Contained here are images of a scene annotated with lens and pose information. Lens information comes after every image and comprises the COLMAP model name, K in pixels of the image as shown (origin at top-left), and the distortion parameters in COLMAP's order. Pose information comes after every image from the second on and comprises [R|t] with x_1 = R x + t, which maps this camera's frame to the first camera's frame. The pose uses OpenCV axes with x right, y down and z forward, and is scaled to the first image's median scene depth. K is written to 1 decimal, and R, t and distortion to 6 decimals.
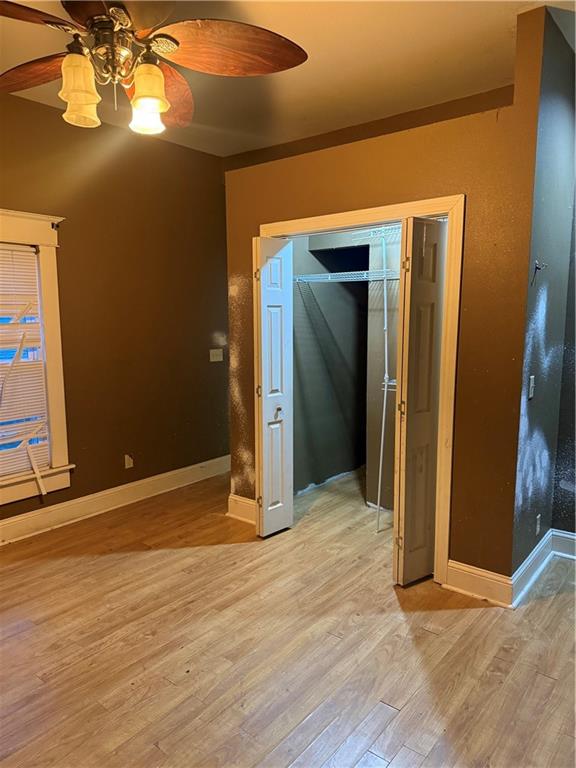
lens RADIAL K [[540.2, 0, 287.9], [0, 540.2, 386.0], [0, 0, 1]] dist [0.034254, -0.043299]
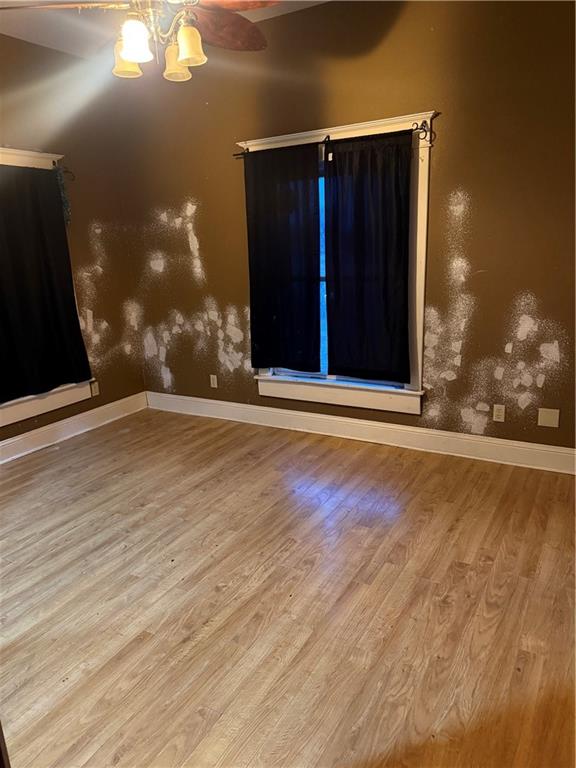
lens RADIAL K [[540.2, 0, 288.5], [0, 540.2, 385.3], [0, 0, 1]] dist [0.034254, -0.043299]
pose [[-0.988699, 0.088204, -0.121218, -0.281485], [0.036278, 0.925334, 0.377413, -0.201902], [0.145457, 0.368751, -0.918077, 1.715547]]
